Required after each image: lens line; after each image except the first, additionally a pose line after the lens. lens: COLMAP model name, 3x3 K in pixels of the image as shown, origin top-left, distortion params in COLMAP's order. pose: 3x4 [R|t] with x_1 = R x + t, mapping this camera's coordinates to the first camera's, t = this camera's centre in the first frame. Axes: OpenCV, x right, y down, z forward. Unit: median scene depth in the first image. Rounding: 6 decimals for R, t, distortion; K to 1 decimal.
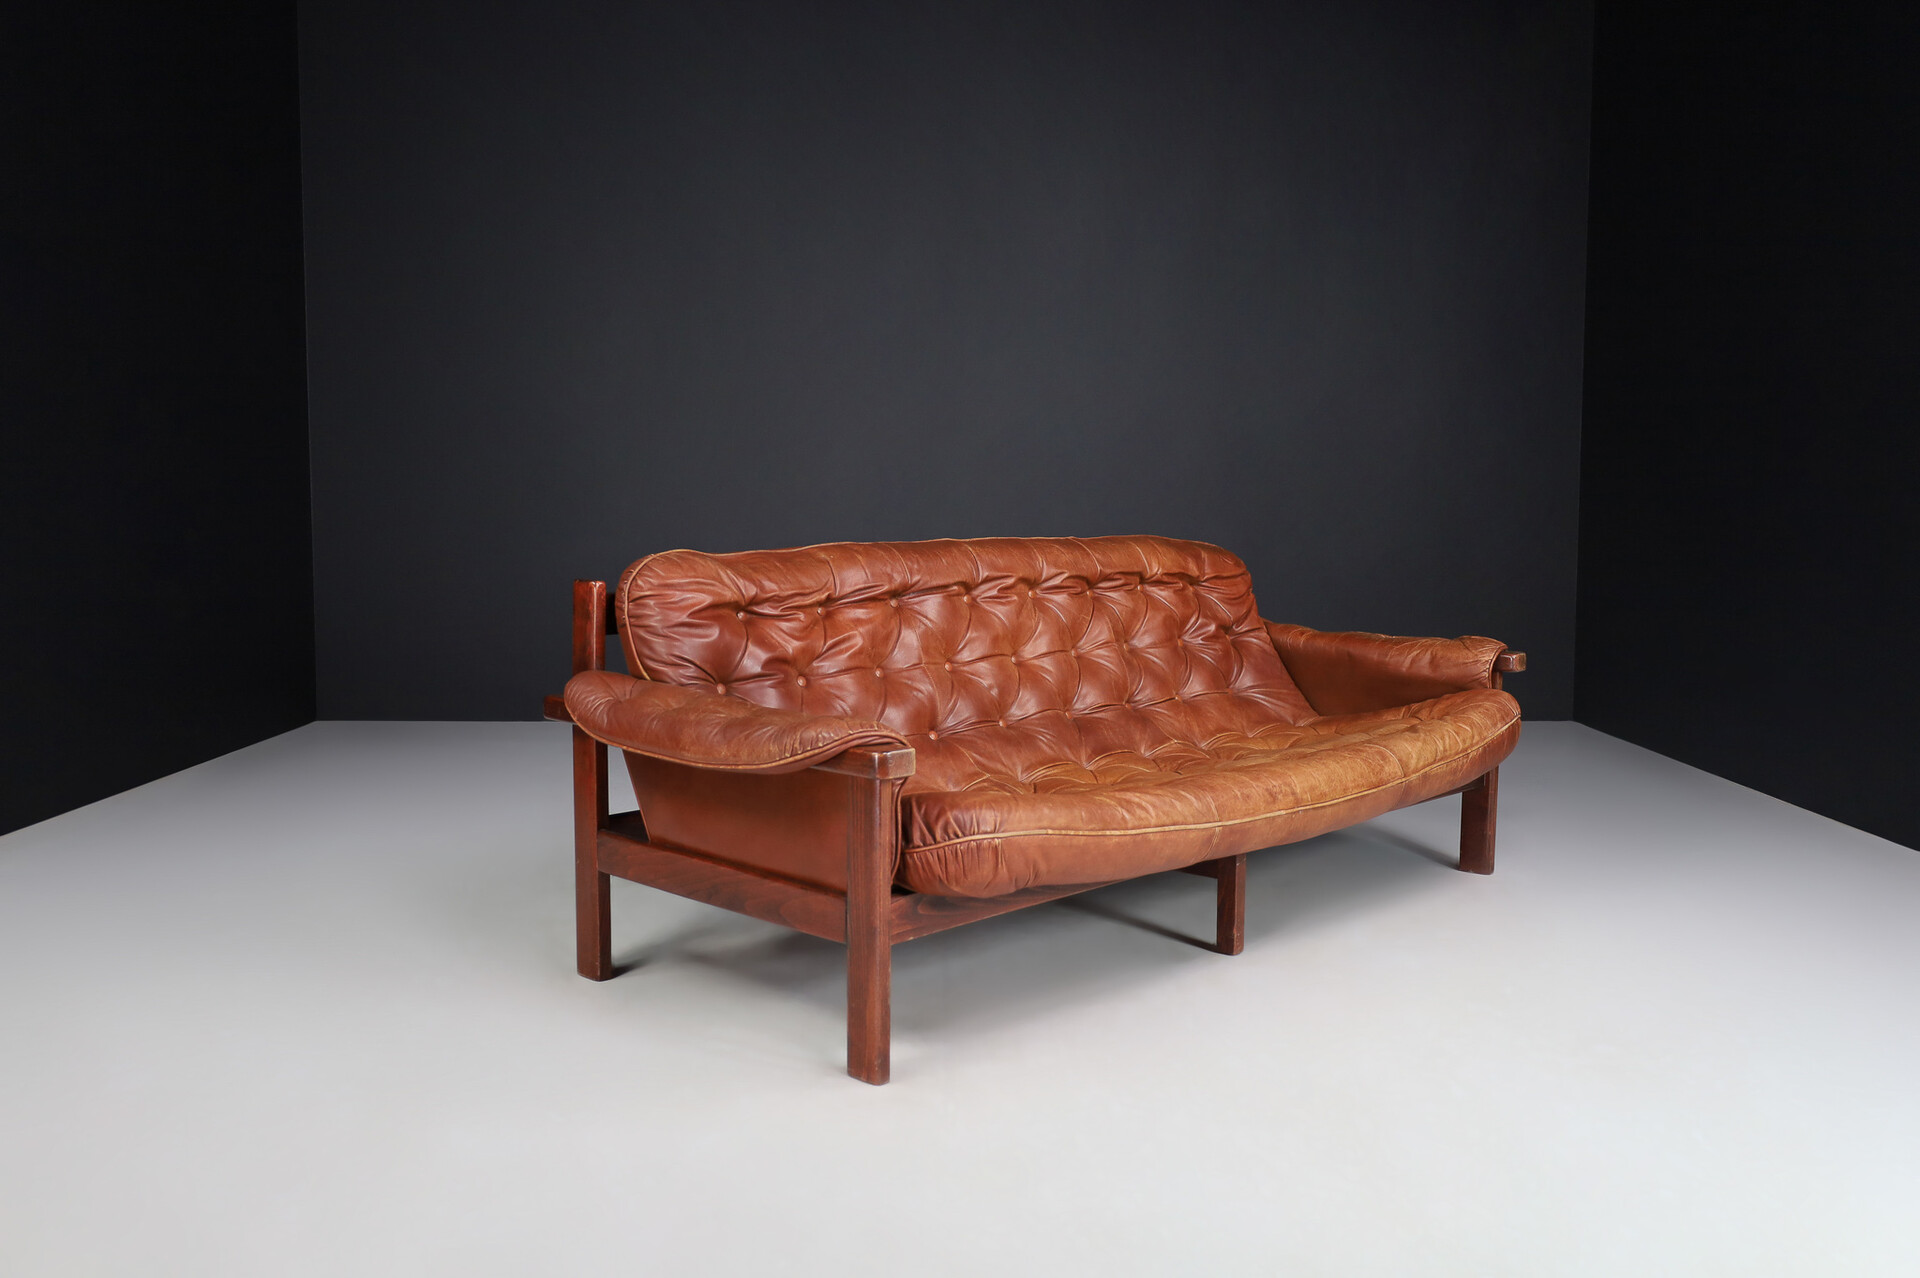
lens RADIAL K [[1809.2, 0, 960.0], [0, 1809.2, 639.0], [0, 0, 1]] dist [-0.063400, -0.001251]
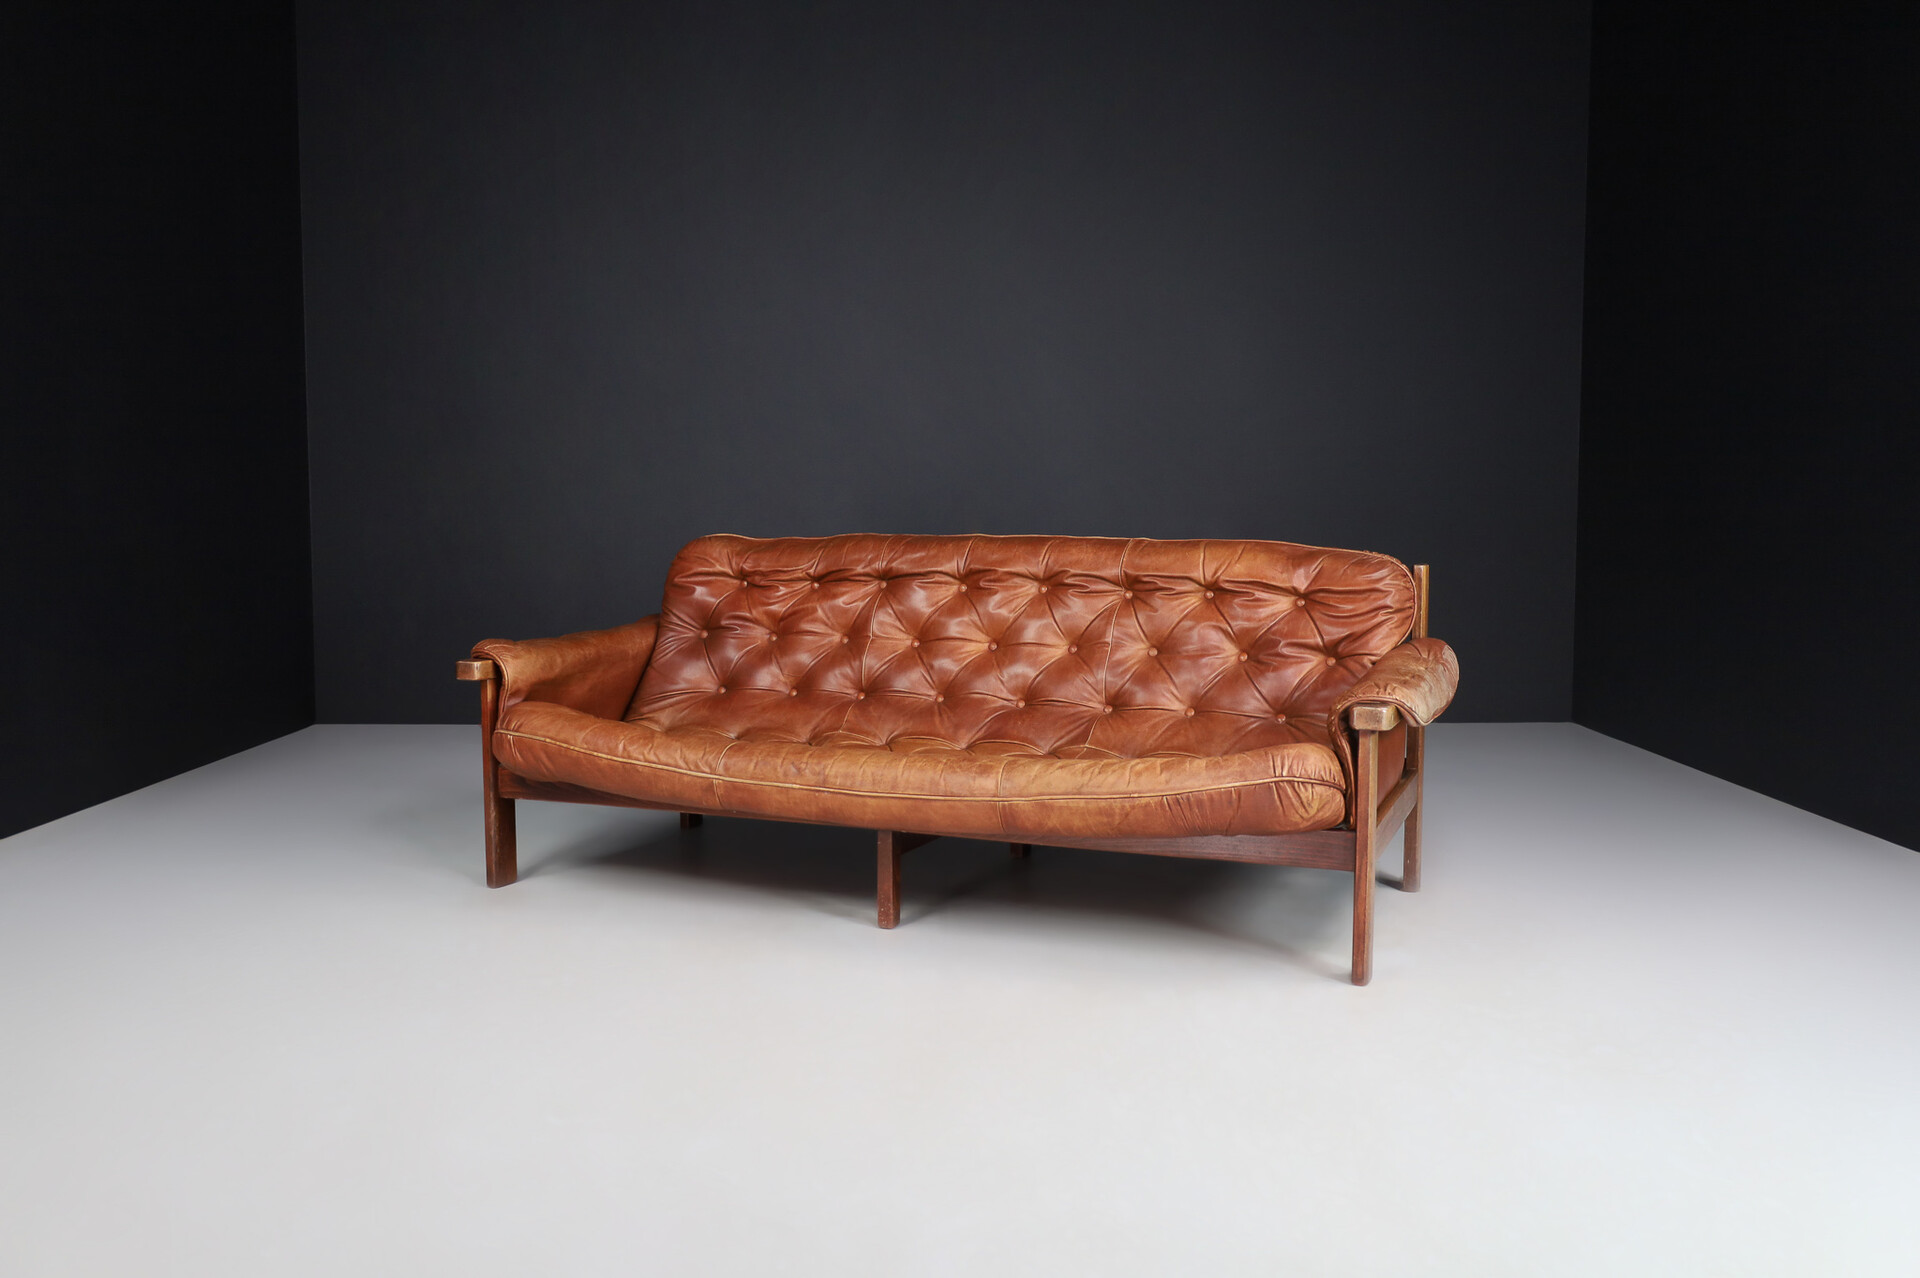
lens RADIAL K [[1809.2, 0, 960.0], [0, 1809.2, 639.0], [0, 0, 1]] dist [-0.063400, -0.001251]
pose [[0.337420, 0.082932, -0.937694, 1.230830], [-0.077568, 0.995174, 0.060104, -0.066893], [0.938153, 0.052455, 0.342224, 0.696806]]
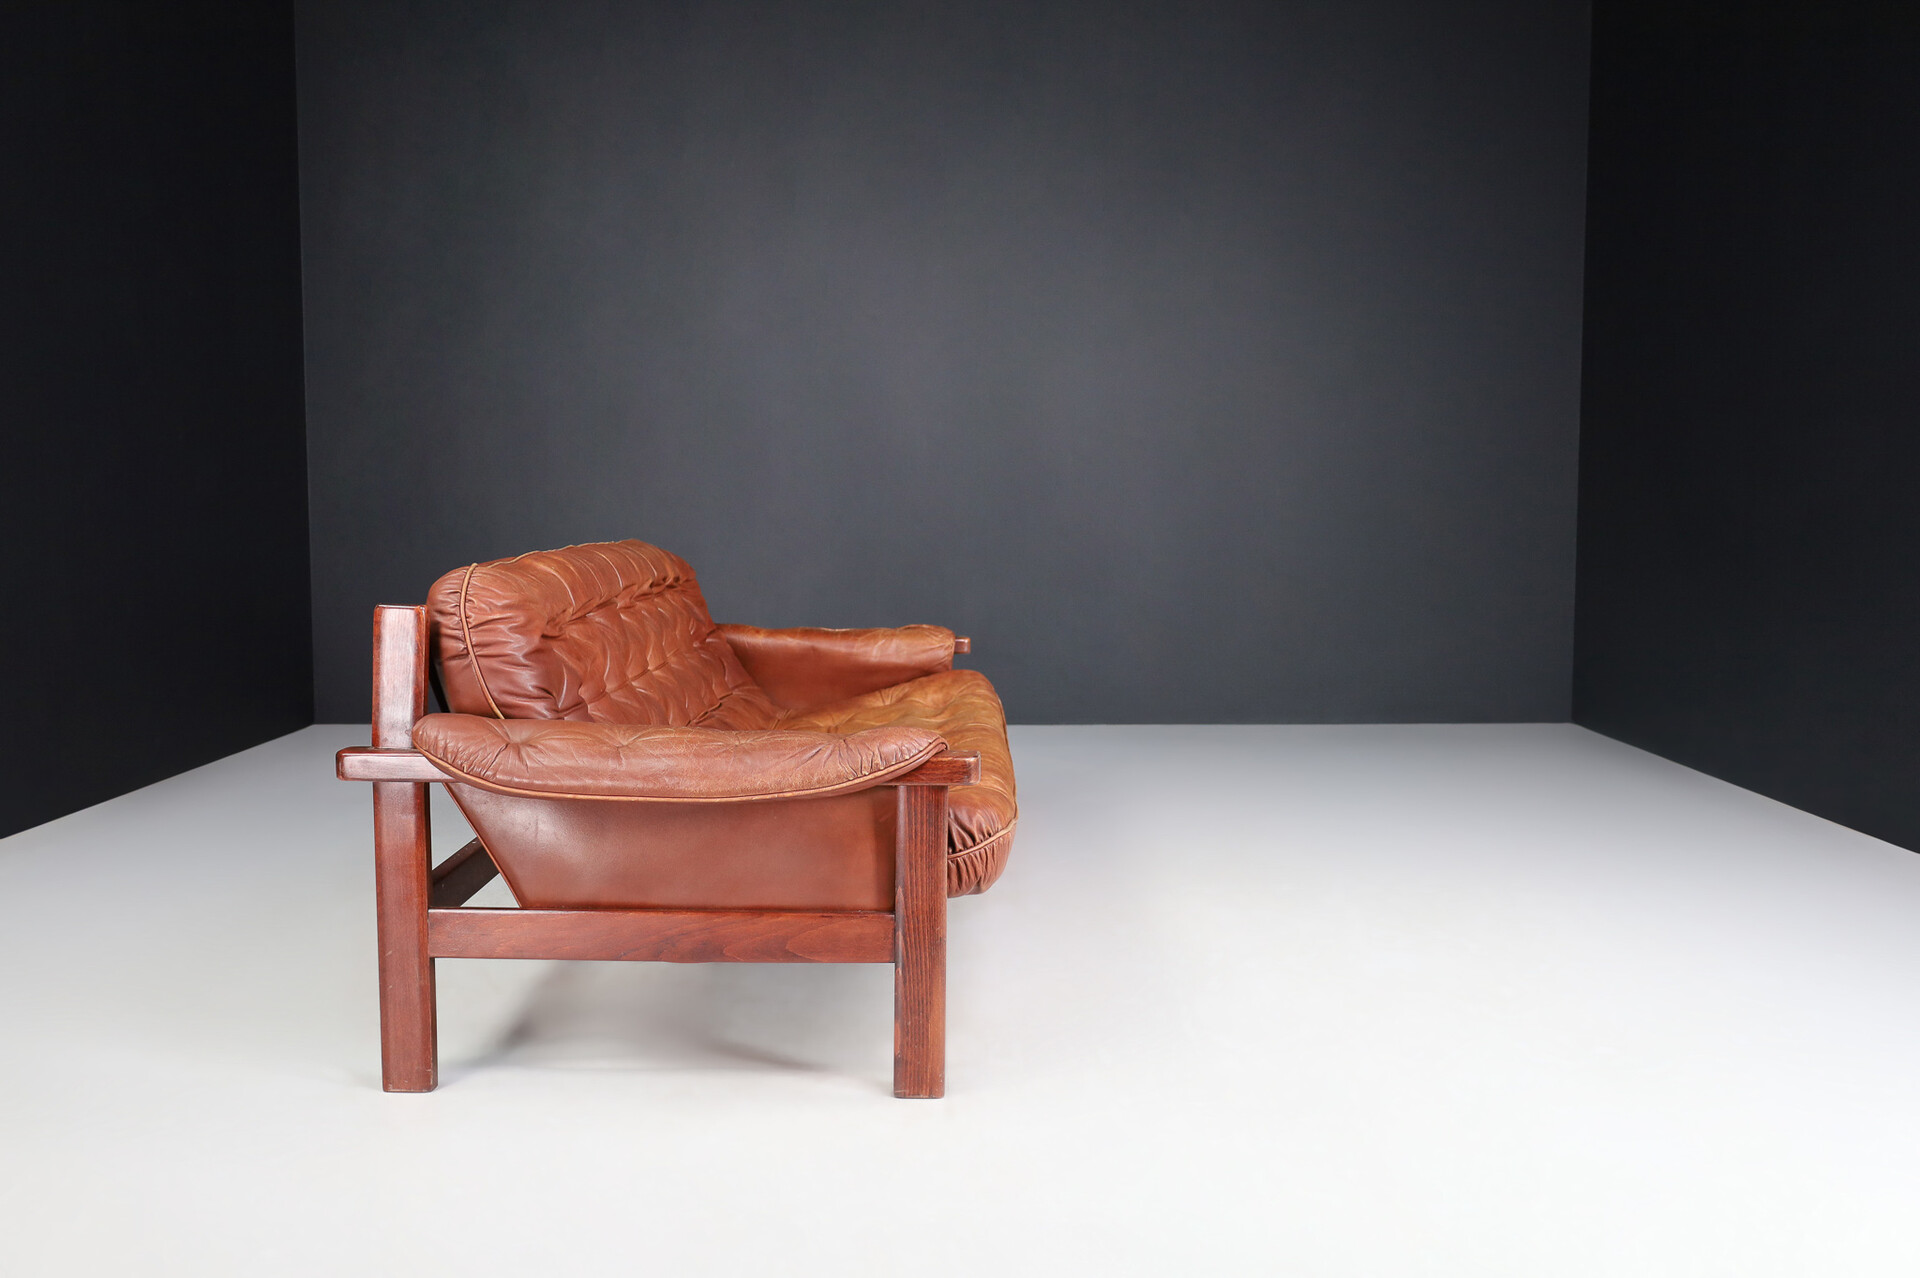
lens RADIAL K [[1809.2, 0, 960.0], [0, 1809.2, 639.0], [0, 0, 1]] dist [-0.063400, -0.001251]
pose [[0.712581, -0.058392, 0.699156, -0.583434], [0.060640, 0.997927, 0.021541, -0.018907], [-0.698964, 0.027047, 0.714645, 0.231258]]
